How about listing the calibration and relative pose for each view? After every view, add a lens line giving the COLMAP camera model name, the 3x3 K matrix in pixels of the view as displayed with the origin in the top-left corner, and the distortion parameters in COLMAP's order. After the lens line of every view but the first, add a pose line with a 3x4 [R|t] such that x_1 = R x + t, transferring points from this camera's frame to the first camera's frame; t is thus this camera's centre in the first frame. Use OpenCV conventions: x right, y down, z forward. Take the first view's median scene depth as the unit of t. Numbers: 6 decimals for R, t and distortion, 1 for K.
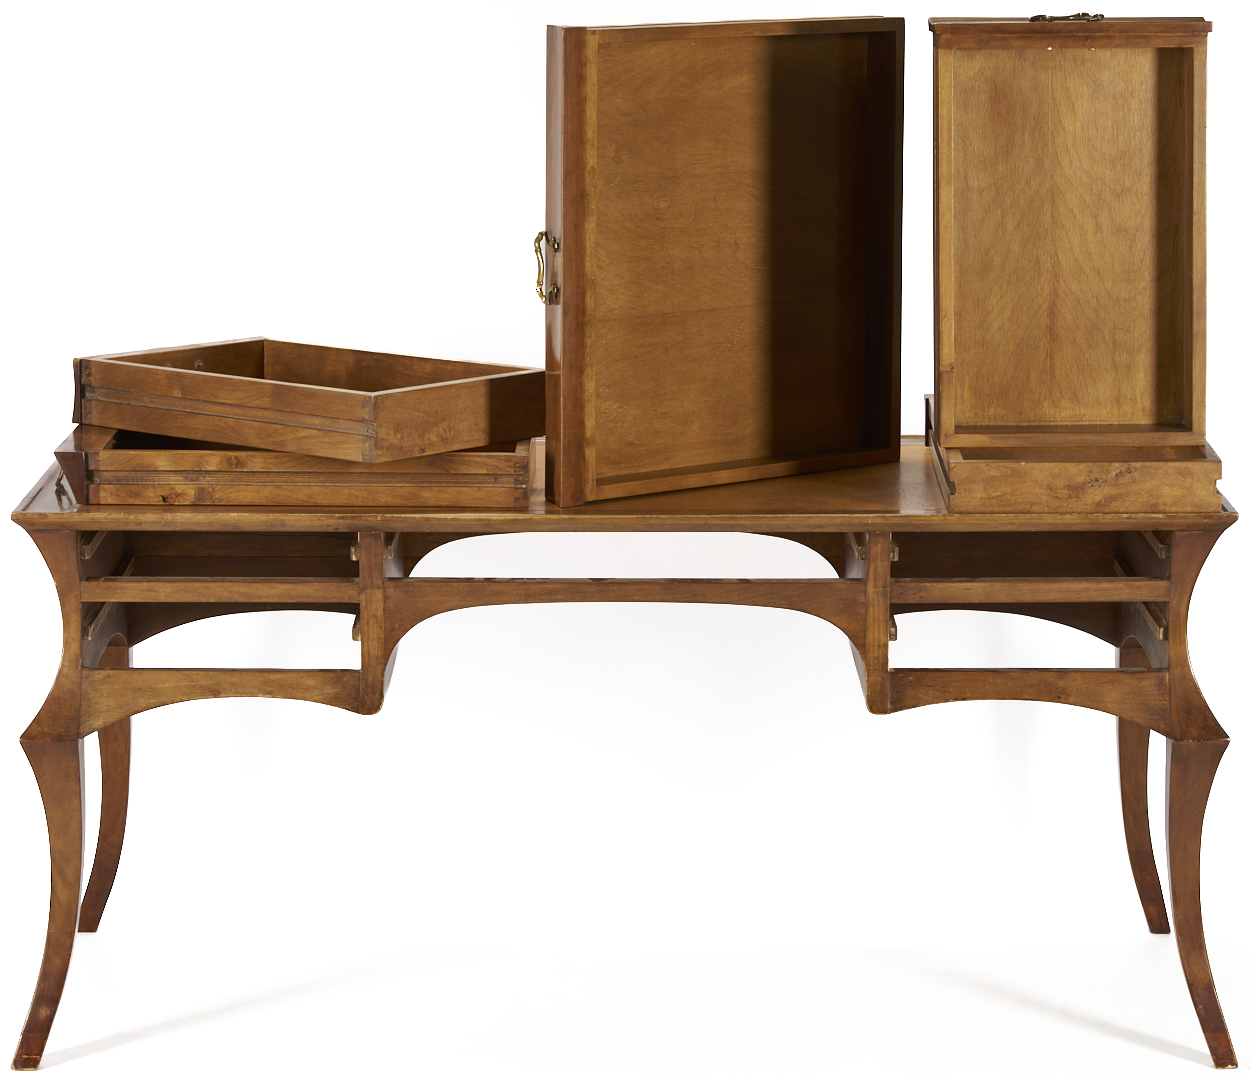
lens RADIAL K [[4775.8, 0, 625.0], [0, 4775.8, 540.0], [0, 0, 1]] dist [-0.113299, -2.229983]
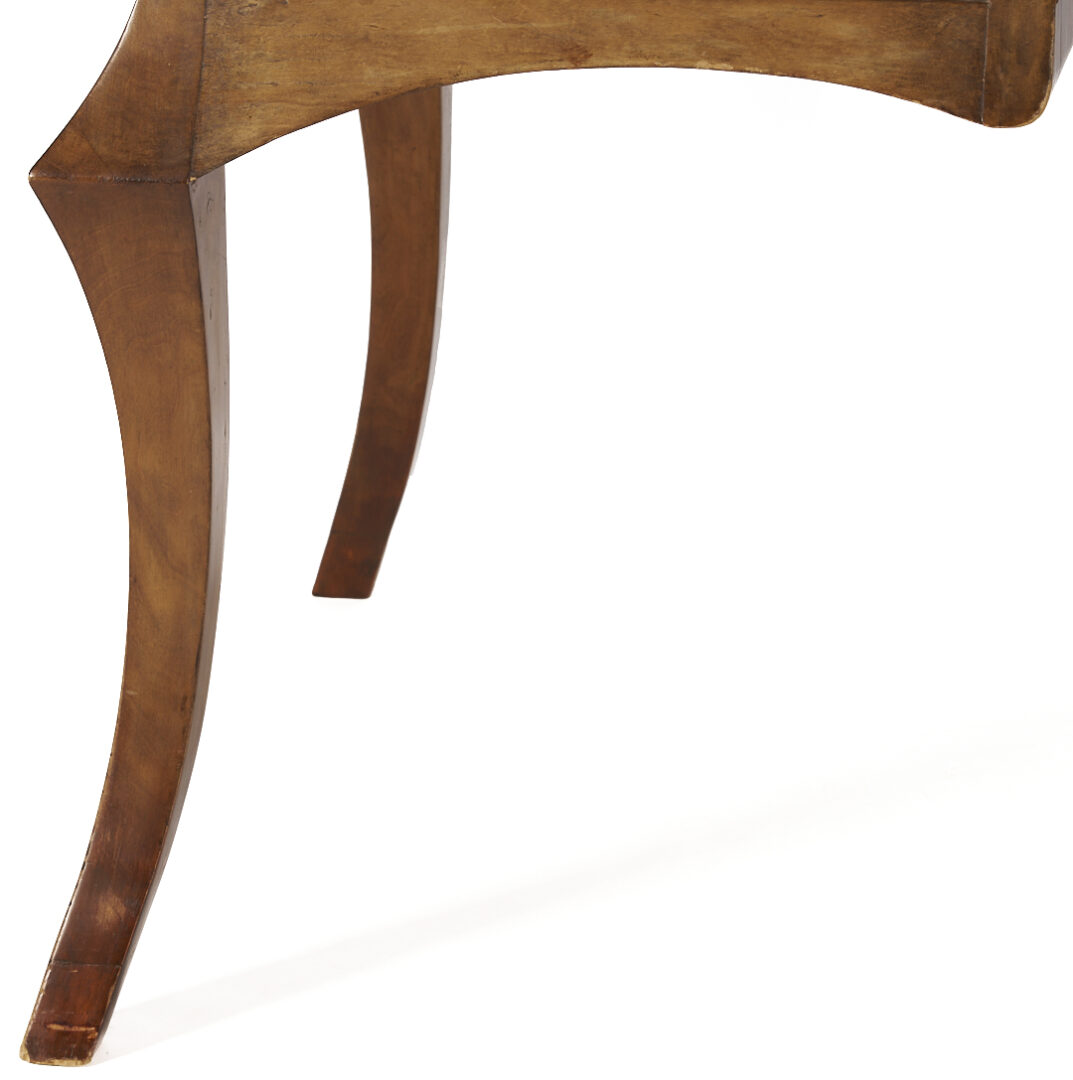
lens RADIAL K [[5677.3, 0, 536.5], [0, 5677.3, 540.0], [0, 0, 1]] dist [-0.185771, 1.173290]
pose [[0.985986, 0.035214, -0.163072, -0.019086], [-0.011043, 0.989102, 0.146815, 0.006050], [0.166464, -0.142956, 0.975630, 0.589728]]
